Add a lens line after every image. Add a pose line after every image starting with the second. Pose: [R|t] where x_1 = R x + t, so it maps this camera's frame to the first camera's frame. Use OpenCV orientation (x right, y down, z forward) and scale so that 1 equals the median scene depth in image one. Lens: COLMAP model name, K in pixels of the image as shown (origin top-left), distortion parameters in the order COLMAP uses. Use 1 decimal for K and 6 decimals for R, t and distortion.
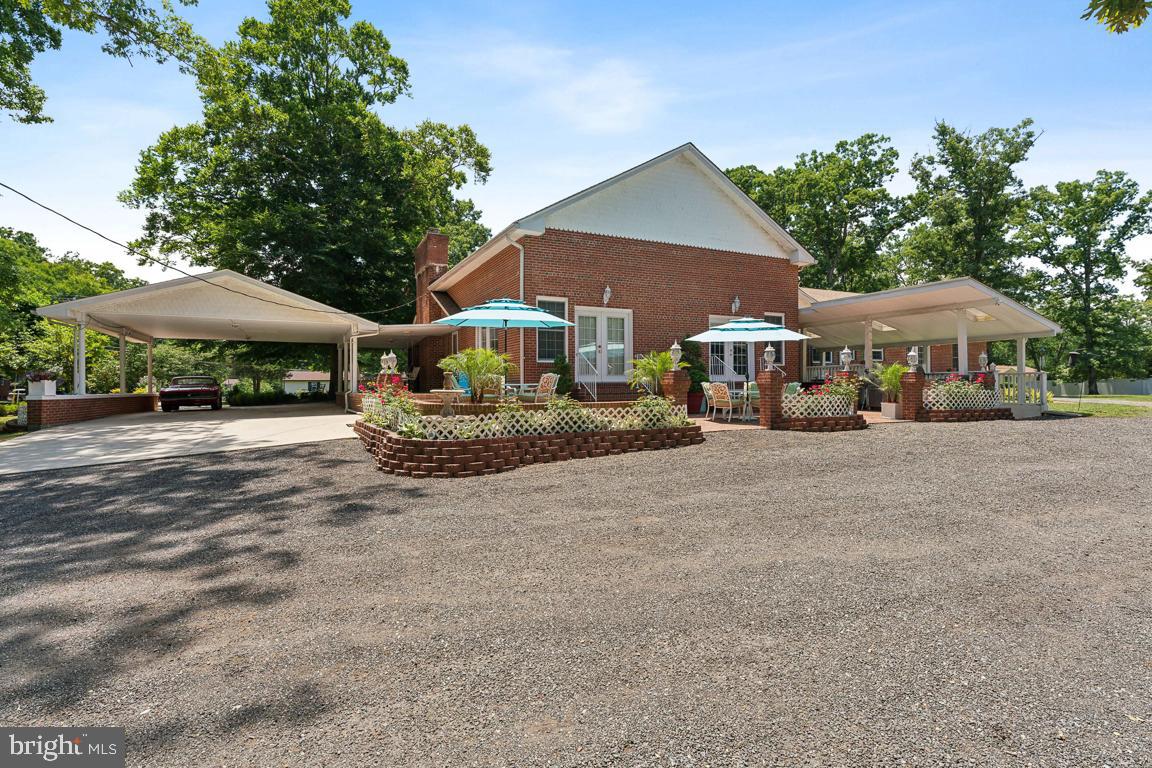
lens RADIAL K [[563.4, 0, 576.0], [0, 563.4, 383.2], [0, 0, 1]] dist [0.001790, 0.000401]
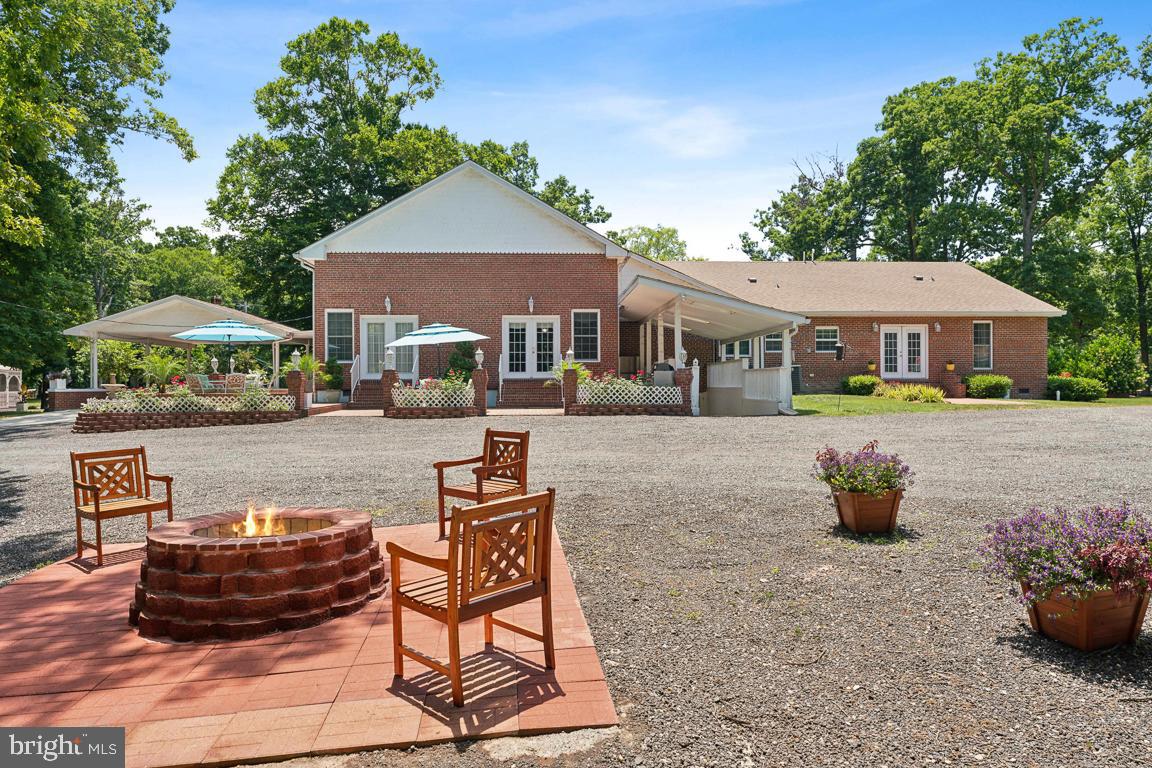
lens RADIAL K [[745.4, 0, 576.0], [0, 745.4, 383.9], [0, 0, 1]] dist [0.007489, 0.001193]
pose [[0.918185, -0.000074, -0.396151, 1.040268], [0.001582, 0.999993, 0.003479, 0.003054], [0.396148, -0.003821, 0.918179, -0.266026]]
